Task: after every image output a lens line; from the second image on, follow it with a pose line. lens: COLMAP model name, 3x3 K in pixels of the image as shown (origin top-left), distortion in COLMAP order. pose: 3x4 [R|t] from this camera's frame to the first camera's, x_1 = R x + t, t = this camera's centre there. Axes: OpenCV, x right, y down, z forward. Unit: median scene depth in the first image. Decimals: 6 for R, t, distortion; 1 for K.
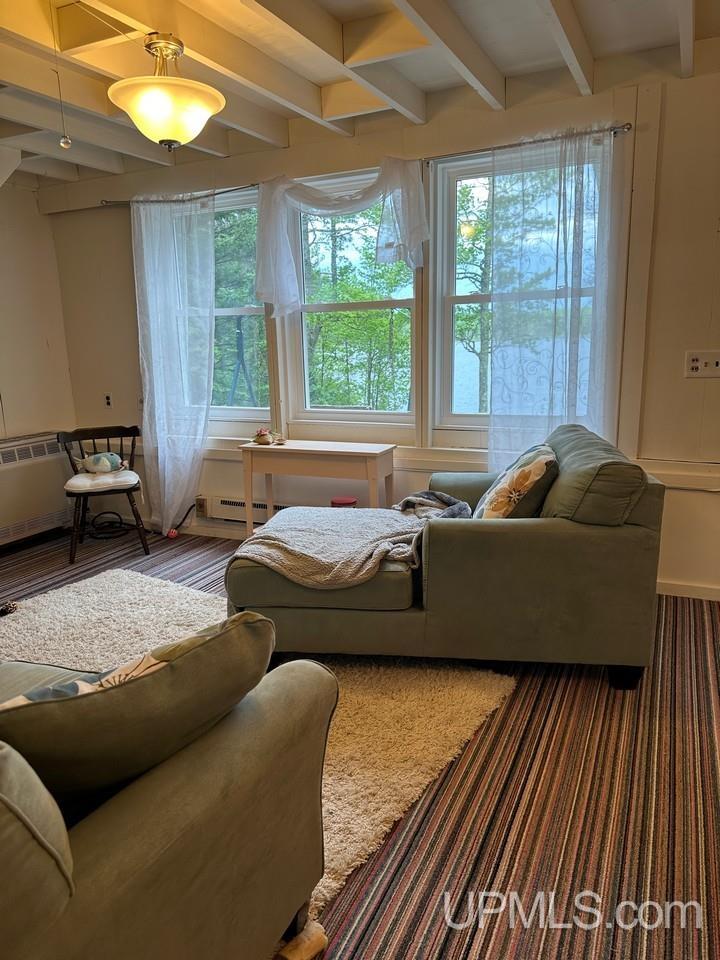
lens RADIAL K [[683.1, 0, 361.4], [0, 683.1, 480.6], [0, 0, 1]] dist [0.005473, -0.001747]
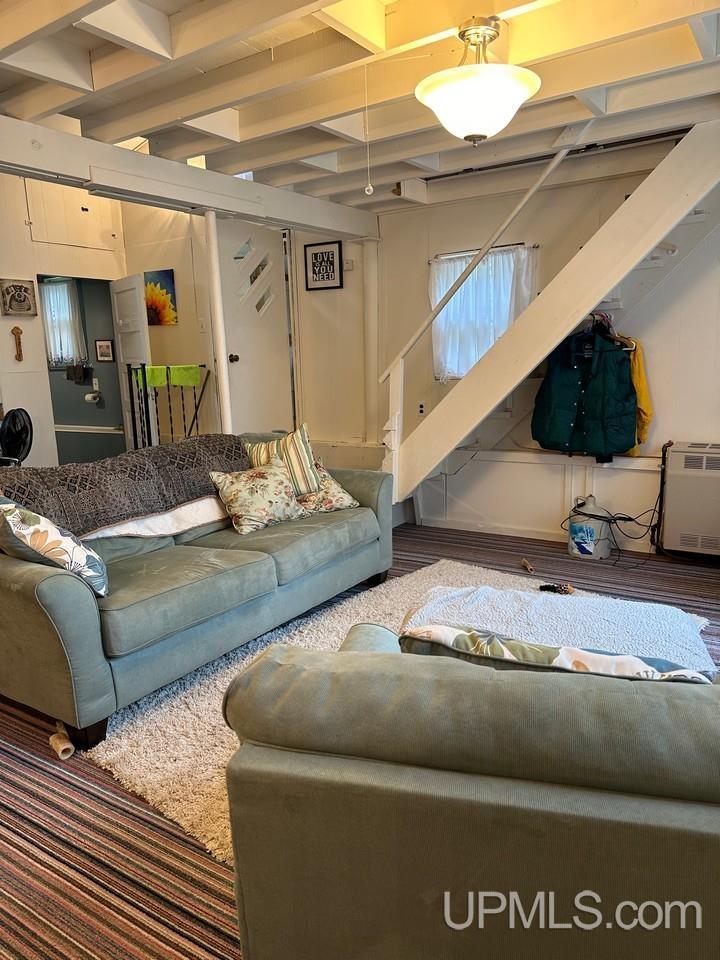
lens RADIAL K [[683.1, 0, 362.3], [0, 683.1, 479.9], [0, 0, 1]] dist [0.005473, -0.001747]
pose [[-0.142277, 0.212545, -0.966738, 0.944249], [-0.167562, 0.957406, 0.235154, -0.318221], [0.975541, 0.195446, -0.100602, 1.312676]]
